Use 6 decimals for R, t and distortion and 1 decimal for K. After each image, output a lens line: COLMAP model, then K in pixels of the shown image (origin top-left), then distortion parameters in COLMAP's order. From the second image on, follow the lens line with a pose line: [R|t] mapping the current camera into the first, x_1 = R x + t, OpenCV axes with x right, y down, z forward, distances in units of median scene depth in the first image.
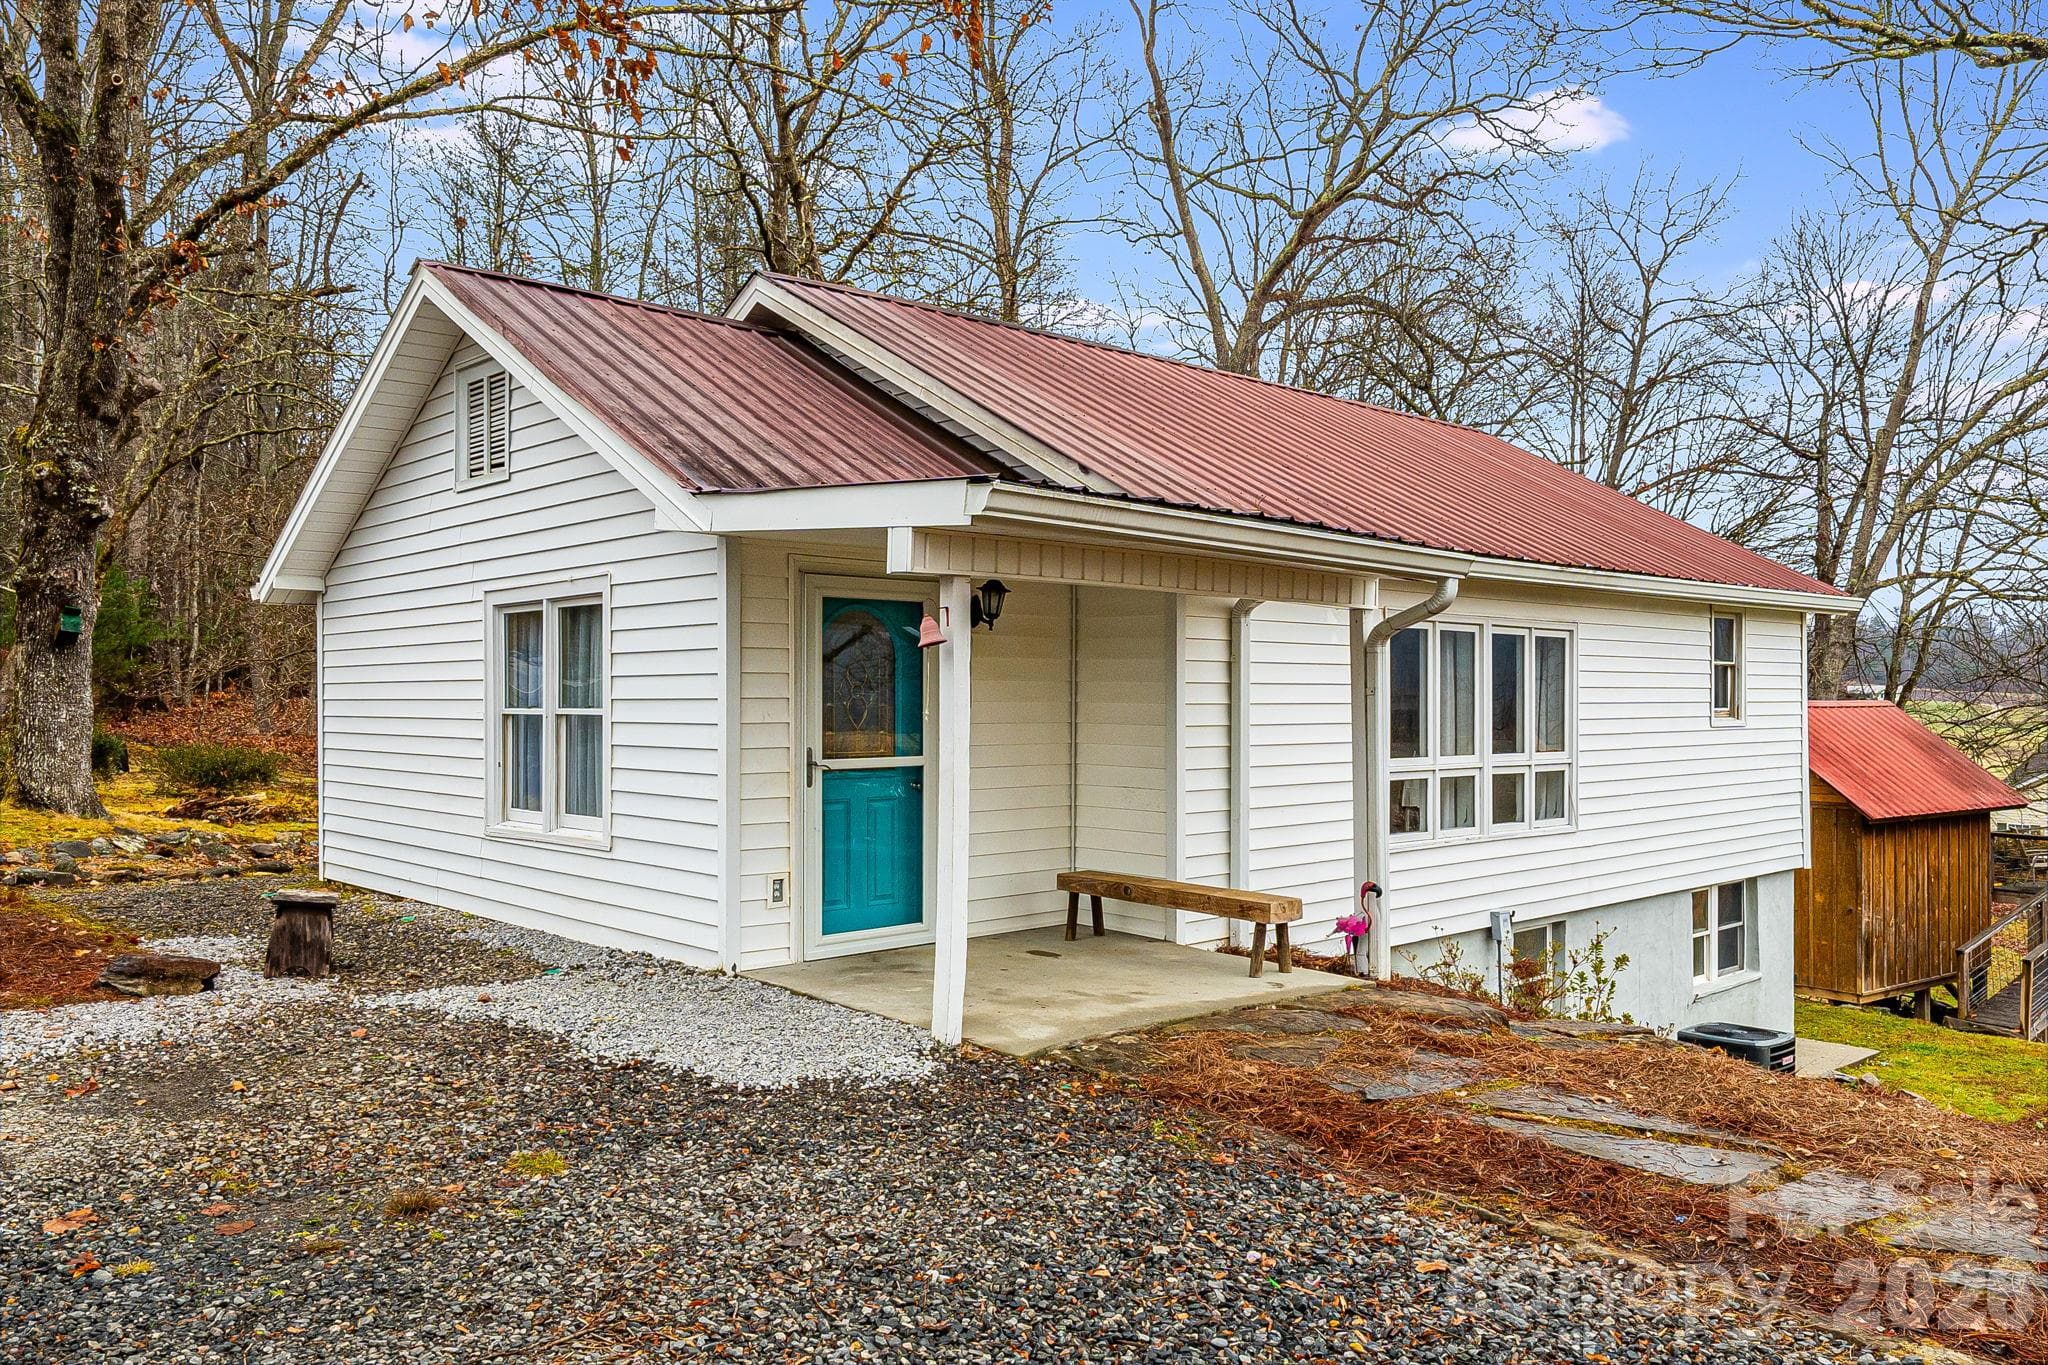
lens RADIAL K [[1517.2, 0, 1032.3], [0, 1517.2, 699.1], [0, 0, 1]] dist [0.011874, 0.004552]
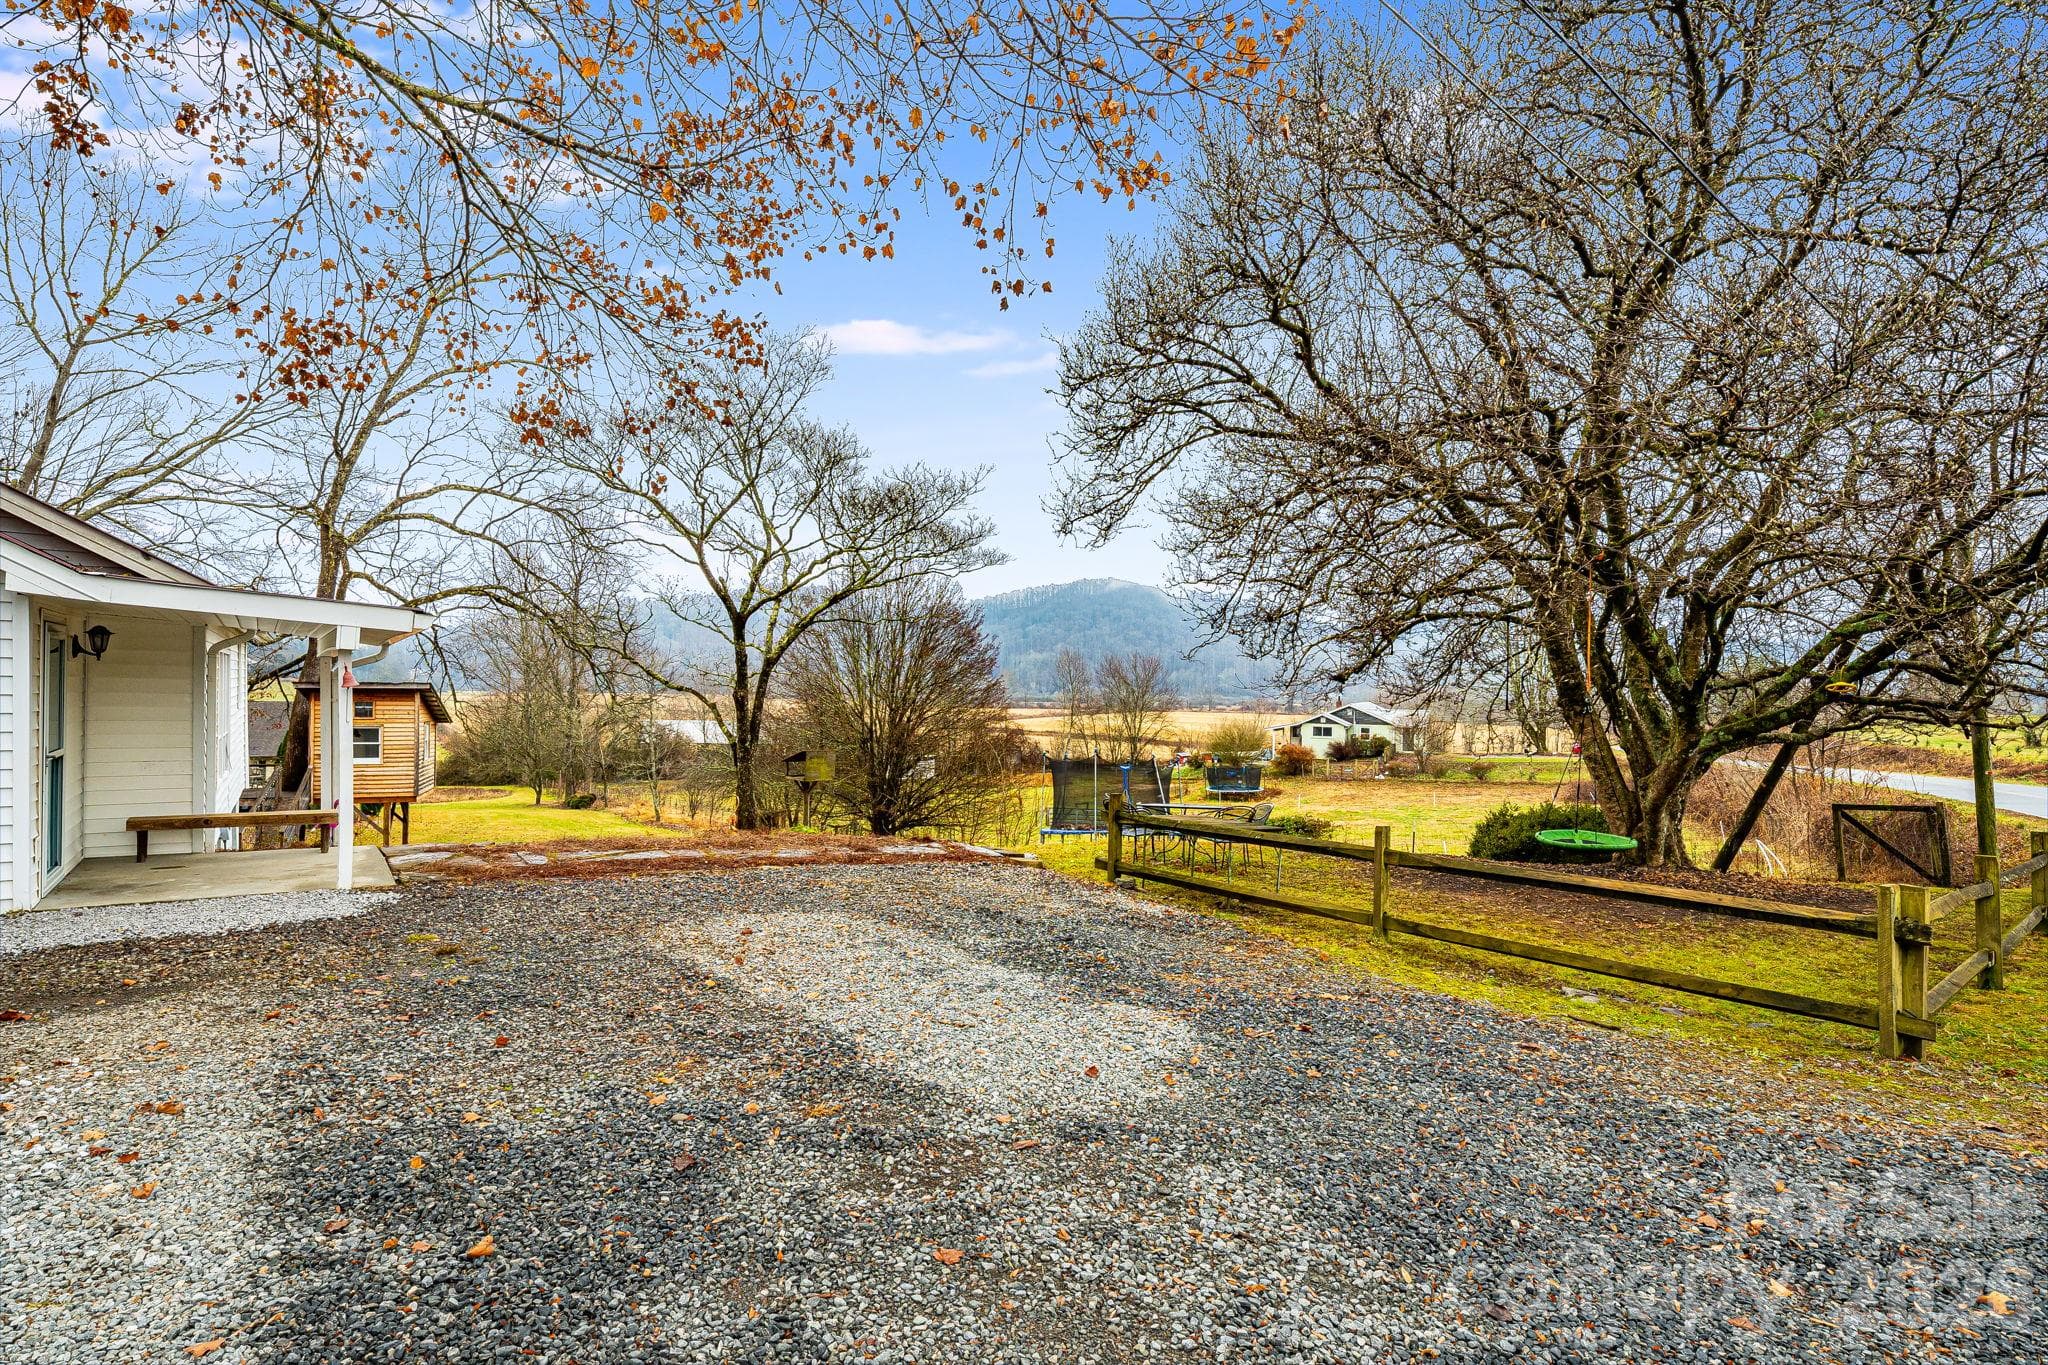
lens RADIAL K [[994.4, 0, 1013.2], [0, 994.4, 695.6], [0, 0, 1]] dist [-0.003944, 0.001806]
pose [[0.132956, -0.007430, 0.991094, -0.366260], [-0.016540, 0.999816, 0.009715, -0.014966], [-0.990984, -0.017685, 0.132808, -0.004202]]
